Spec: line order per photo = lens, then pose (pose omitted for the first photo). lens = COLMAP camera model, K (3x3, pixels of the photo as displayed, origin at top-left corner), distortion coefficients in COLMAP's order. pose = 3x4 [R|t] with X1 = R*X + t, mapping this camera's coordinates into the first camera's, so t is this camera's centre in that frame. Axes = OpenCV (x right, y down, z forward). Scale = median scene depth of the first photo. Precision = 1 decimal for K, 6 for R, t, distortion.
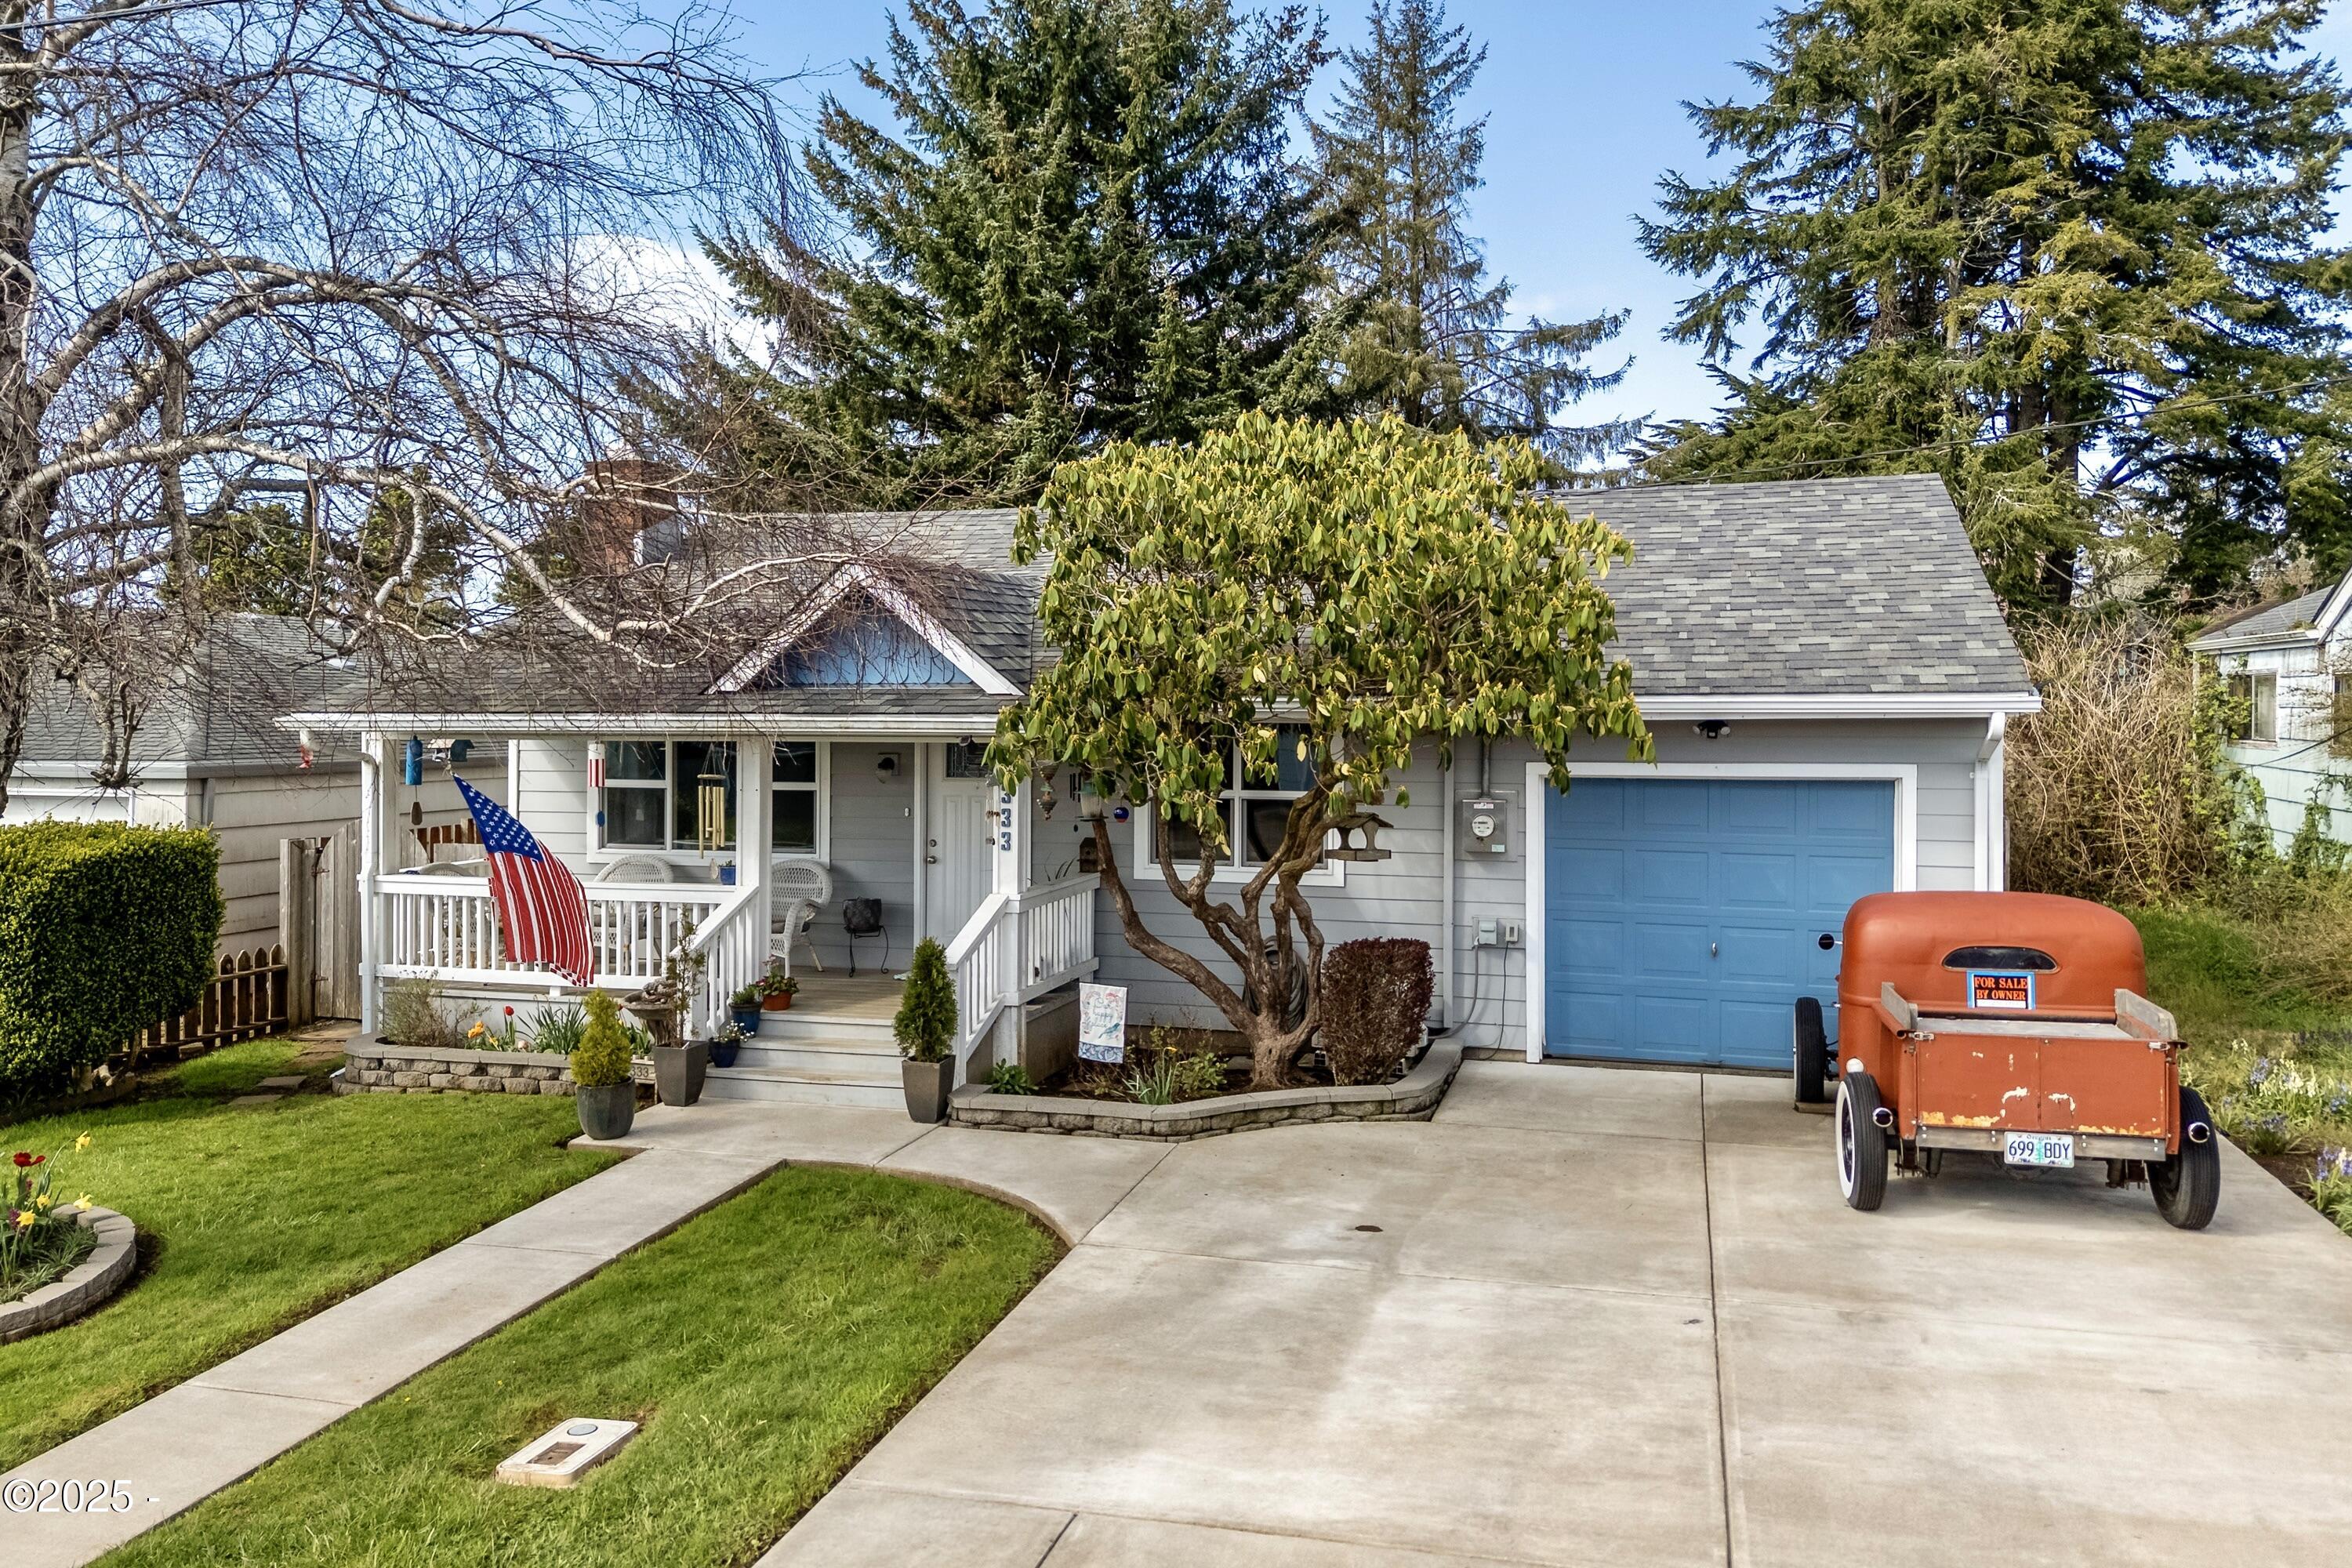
lens RADIAL K [[1771.1, 0, 1191.7], [0, 1771.1, 719.9], [0, 0, 1]] dist [0.078719, -0.100291]
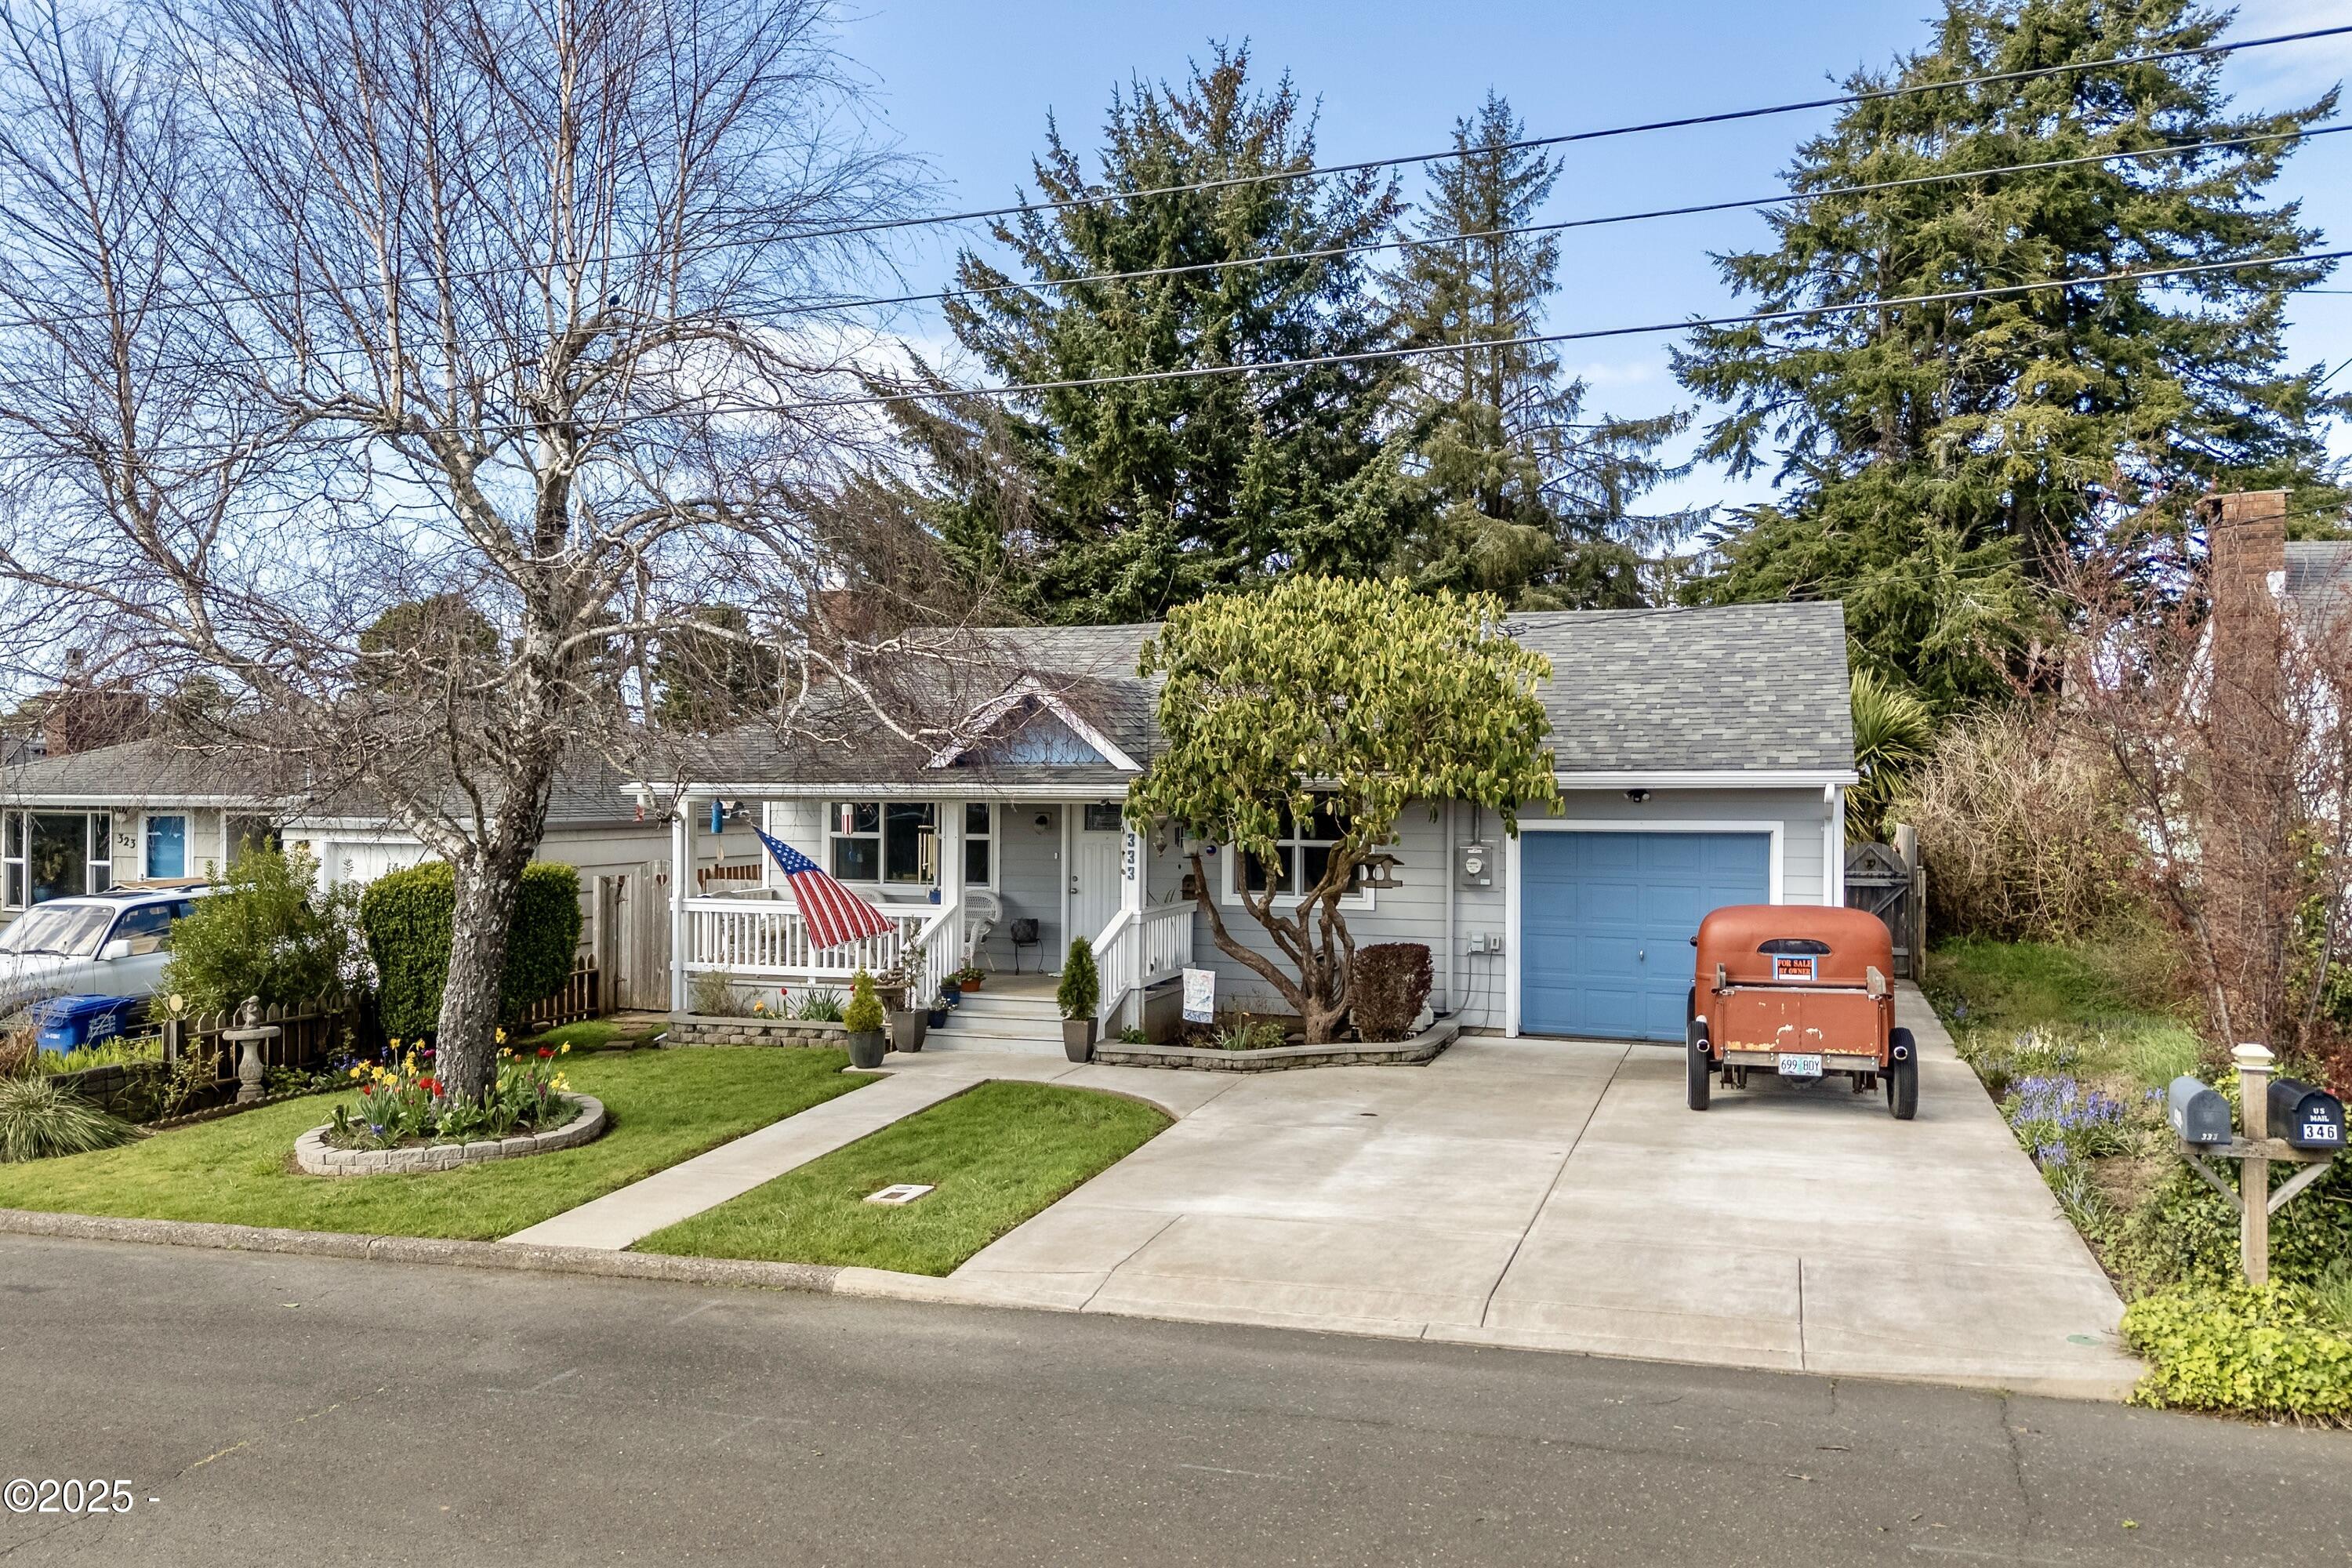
lens RADIAL K [[1771.1, 0, 1191.7], [0, 1771.1, 719.9], [0, 0, 1]] dist [0.078719, -0.100291]
pose [[0.998428, -0.000822, -0.056035, 0.020741], [-0.001457, 0.999174, -0.040620, 0.002751], [0.056022, 0.040638, 0.997602, -0.369619]]
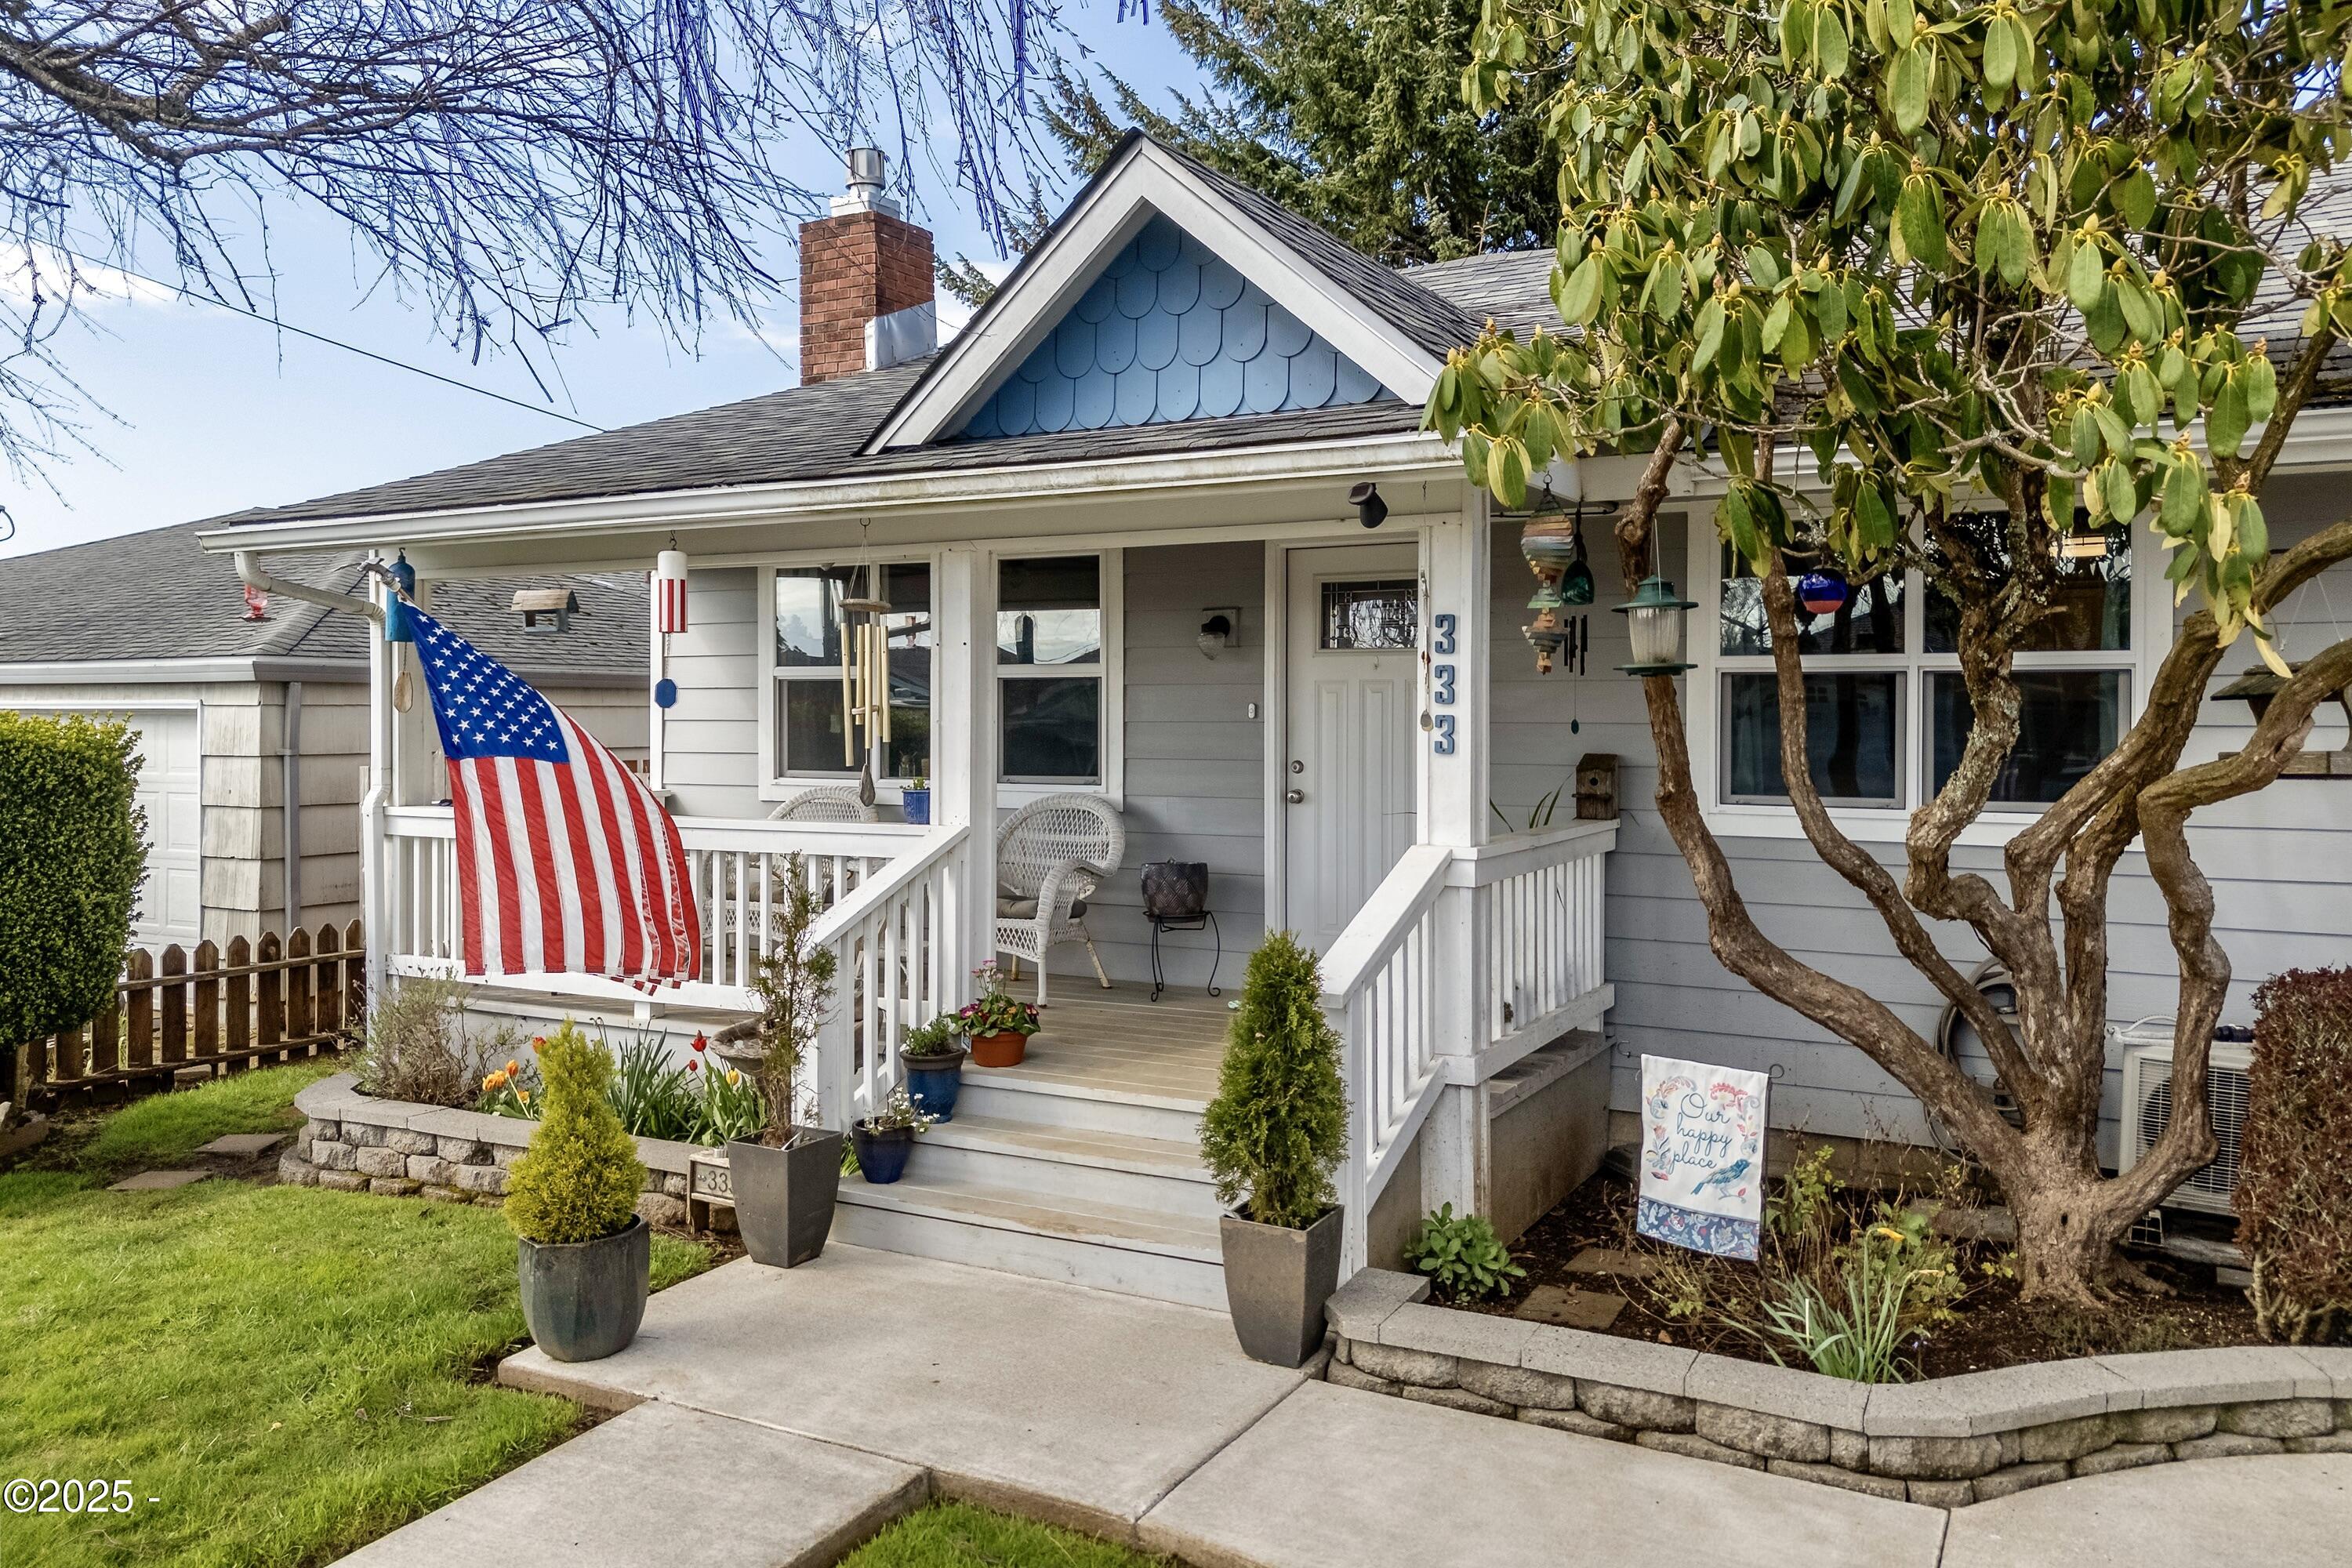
lens RADIAL K [[1771.1, 0, 1191.7], [0, 1771.1, 719.9], [0, 0, 1]] dist [0.078719, -0.100291]
pose [[0.977625, 0.000105, -0.210354, -0.061963], [-0.000099, 1.000000, 0.000040, 0.055808], [0.210354, -0.000018, 0.977625, 0.453825]]
